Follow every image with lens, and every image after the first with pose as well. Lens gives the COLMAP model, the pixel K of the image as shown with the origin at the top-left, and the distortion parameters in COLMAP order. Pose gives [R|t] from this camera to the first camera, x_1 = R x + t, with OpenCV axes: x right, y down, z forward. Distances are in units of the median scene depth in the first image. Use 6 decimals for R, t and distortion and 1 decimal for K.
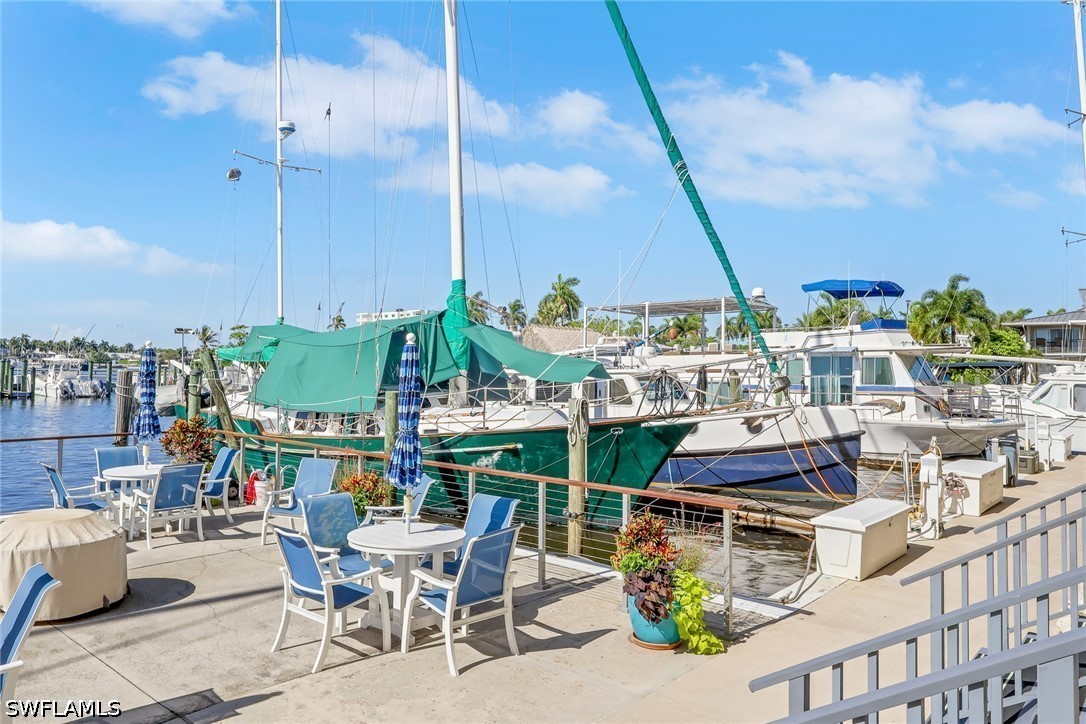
lens RADIAL K [[748.4, 0, 525.3], [0, 748.4, 335.4], [0, 0, 1]] dist [0.006071, 0.001999]
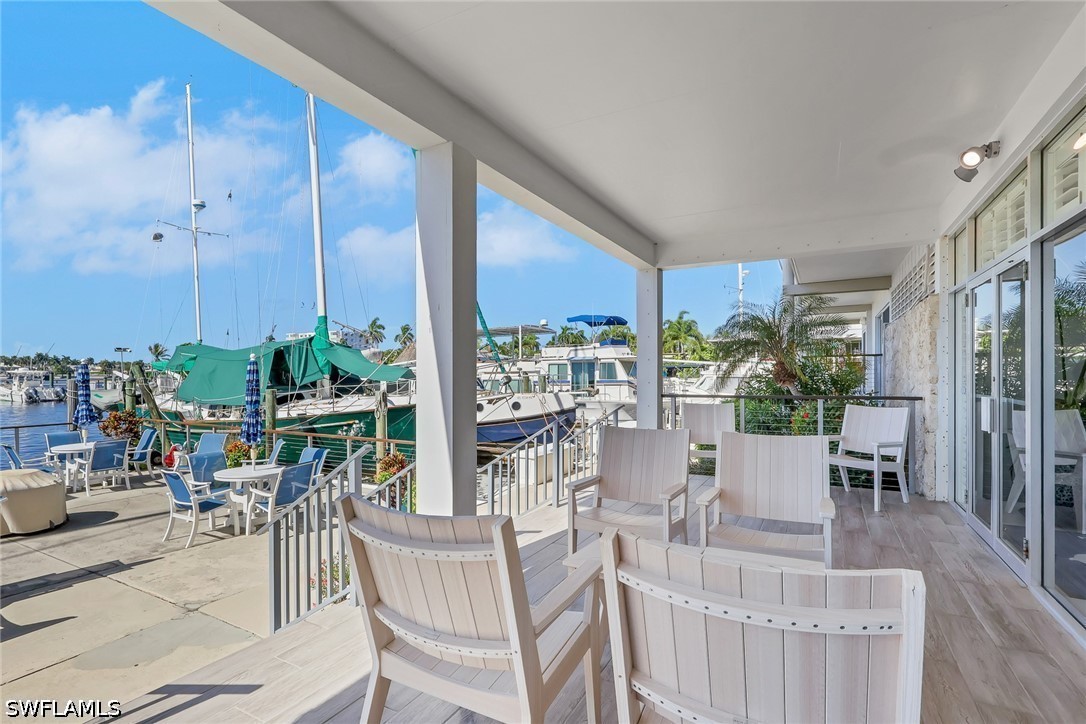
lens RADIAL K [[520.0, 0, 534.4], [0, 520.0, 376.8], [0, 0, 1]] dist [-0.001970, -0.000350]
pose [[0.975668, -0.018048, 0.218509, 0.097421], [0.006231, 0.998486, 0.054649, -0.005041], [-0.219165, -0.051958, 0.974303, -0.131652]]
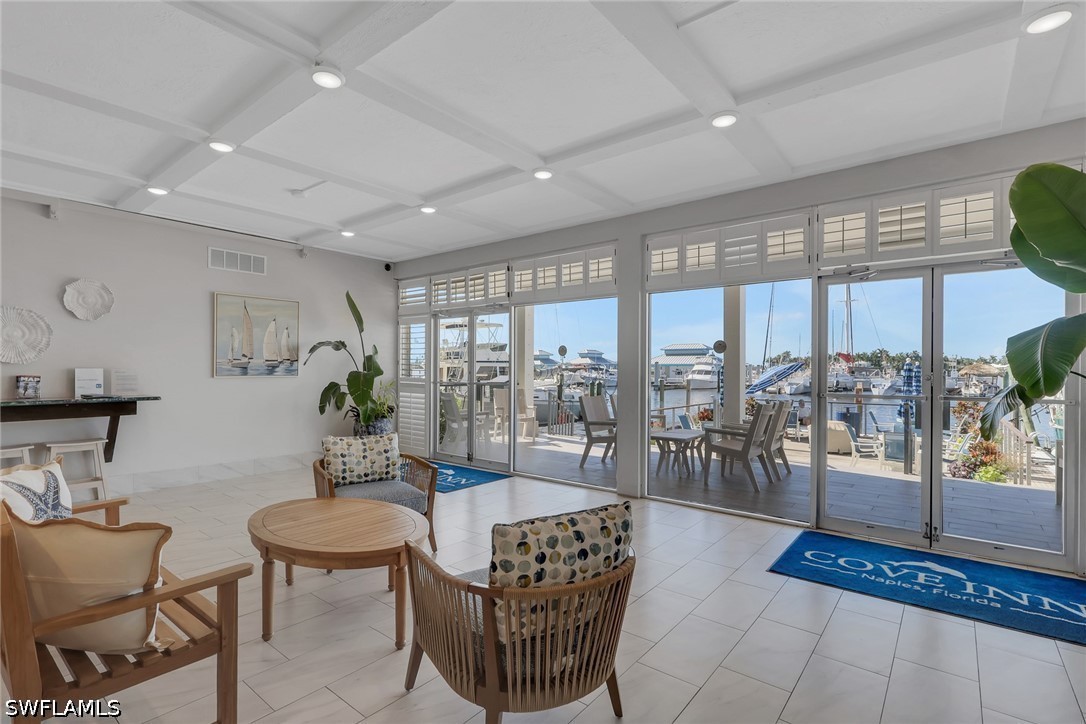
lens RADIAL K [[513.3, 0, 536.4], [0, 513.3, 365.3], [0, 0, 1]] dist [0.002340, 0.001162]
pose [[0.051973, -0.023505, -0.998372, 0.681915], [0.040225, 0.998961, -0.021425, 0.004166], [0.997838, -0.039046, 0.052864, -0.139113]]
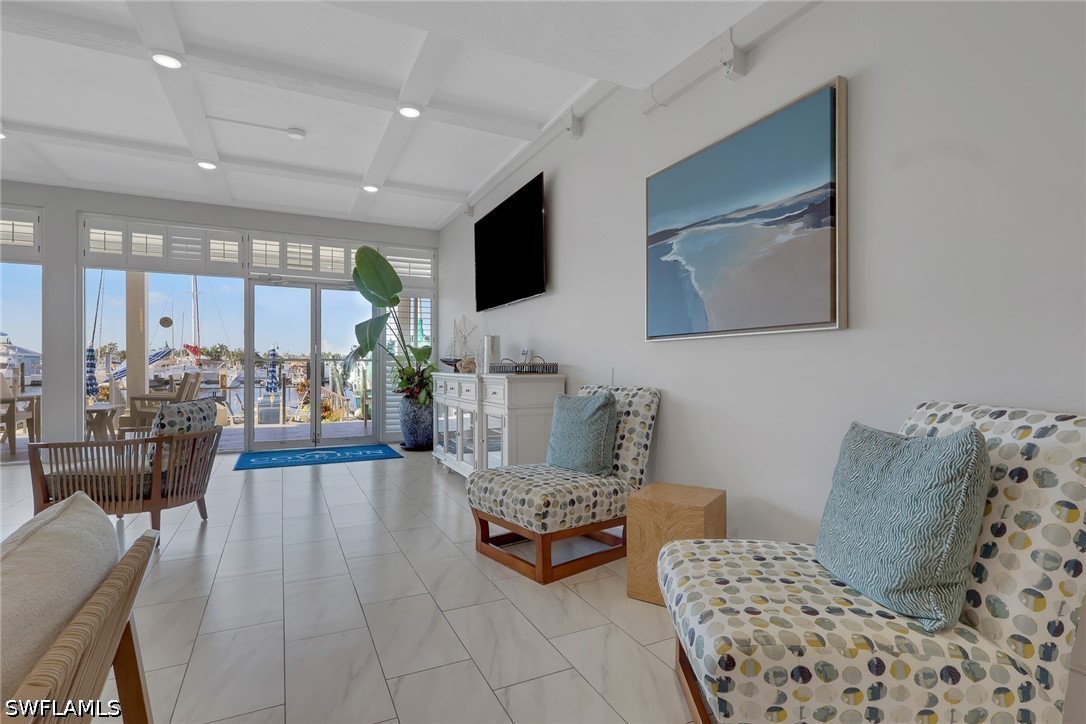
lens RADIAL K [[526.9, 0, 544.3], [0, 526.9, 367.8], [0, 0, 1]] dist [-0.000265, 0.000219]
pose [[0.931000, -0.014346, -0.364738, 0.794376], [0.029737, 0.998887, 0.036616, 0.020562], [0.363806, -0.044936, 0.930390, -0.294744]]
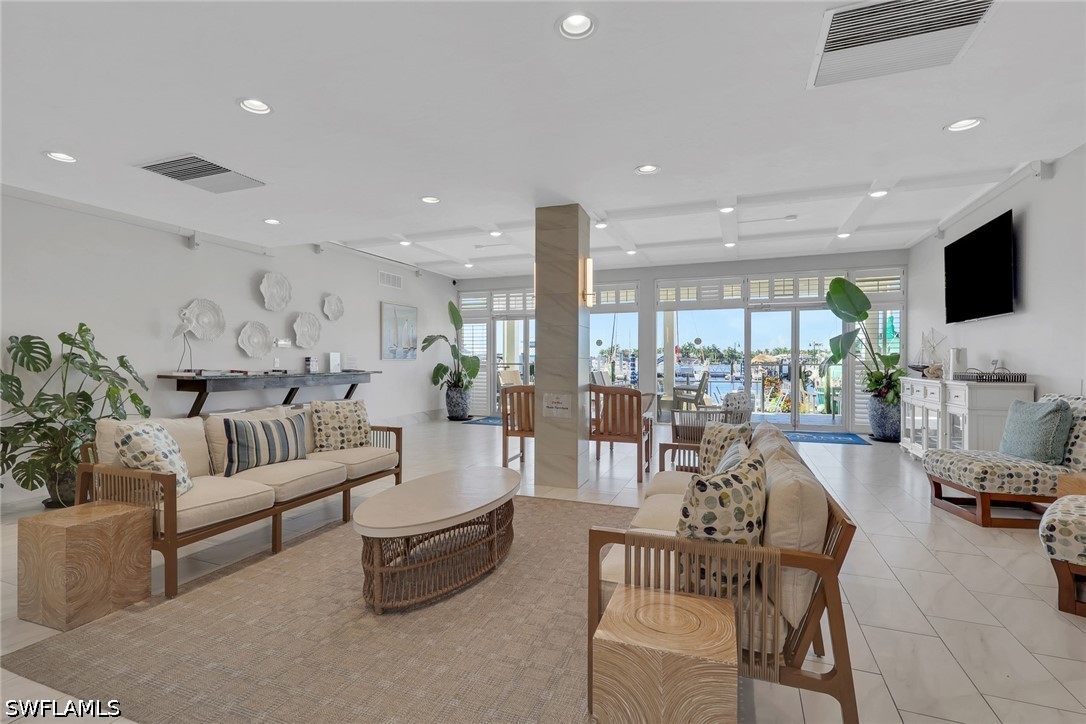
lens RADIAL K [[513.3, 0, 536.4], [0, 513.3, 365.3], [0, 0, 1]] dist [0.002340, 0.001162]
pose [[0.353462, -0.009588, -0.935400, 0.899319], [0.047651, 0.998834, 0.007767, 0.005238], [0.934234, -0.047318, 0.353507, -0.440617]]
